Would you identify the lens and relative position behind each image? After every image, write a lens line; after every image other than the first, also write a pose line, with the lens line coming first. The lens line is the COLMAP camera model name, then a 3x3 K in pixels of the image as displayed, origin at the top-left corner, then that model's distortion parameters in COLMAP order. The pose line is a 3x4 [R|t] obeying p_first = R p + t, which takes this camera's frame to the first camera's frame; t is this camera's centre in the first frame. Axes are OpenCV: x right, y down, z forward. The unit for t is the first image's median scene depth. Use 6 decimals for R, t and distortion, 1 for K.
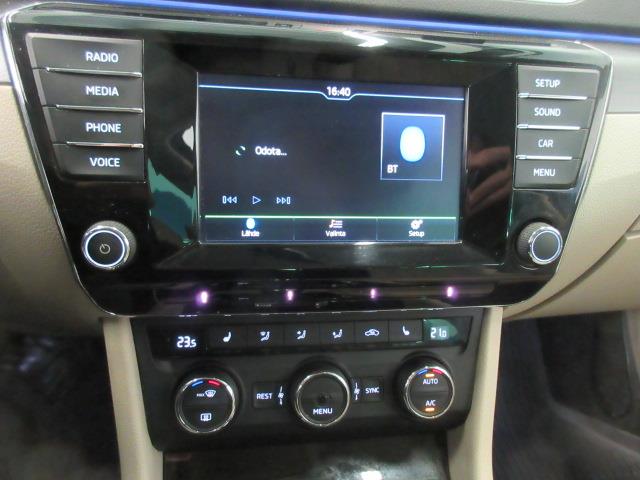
lens RADIAL K [[472.4, 0, 321.7], [0, 472.4, 242.1], [0, 0, 1]] dist [0.000527, 0.004320]
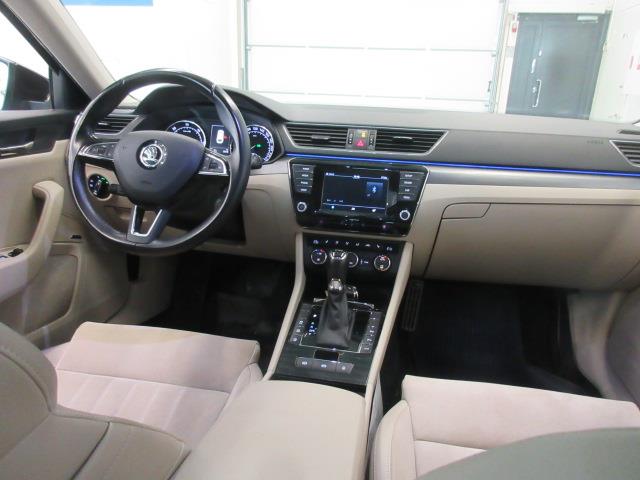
lens RADIAL K [[472.4, 0, 320.6], [0, 472.4, 237.7], [0, 0, 1]] dist [0.000527, 0.004320]
pose [[0.942179, 0.060783, -0.329552, 1.123130], [-0.121321, 0.978572, -0.166365, 0.928367], [0.312378, 0.196727, 0.929365, -2.829972]]
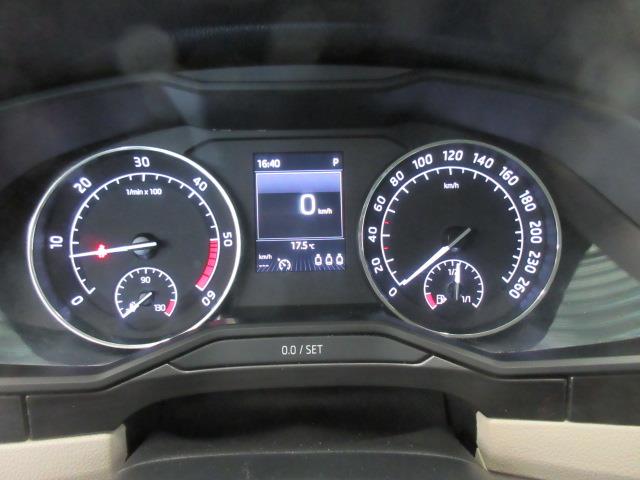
lens RADIAL K [[472.4, 0, 320.5], [0, 472.4, 239.7], [0, 0, 1]] dist [0.000527, 0.004320]
pose [[0.984985, -0.046879, -0.166154, -1.230837], [0.021238, 0.988020, -0.152858, -0.478782], [0.171329, 0.147034, 0.974180, 0.018222]]
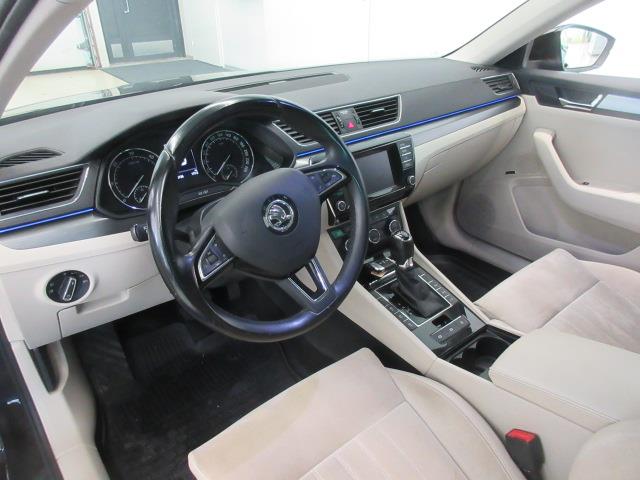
lens RADIAL K [[472.4, 0, 316.6], [0, 472.4, 243.6], [0, 0, 1]] dist [0.000527, 0.004320]
pose [[0.865588, -0.319663, 0.385451, -2.173638], [0.311140, 0.946447, 0.086197, -0.092179], [-0.392363, 0.045318, 0.918694, -2.646660]]
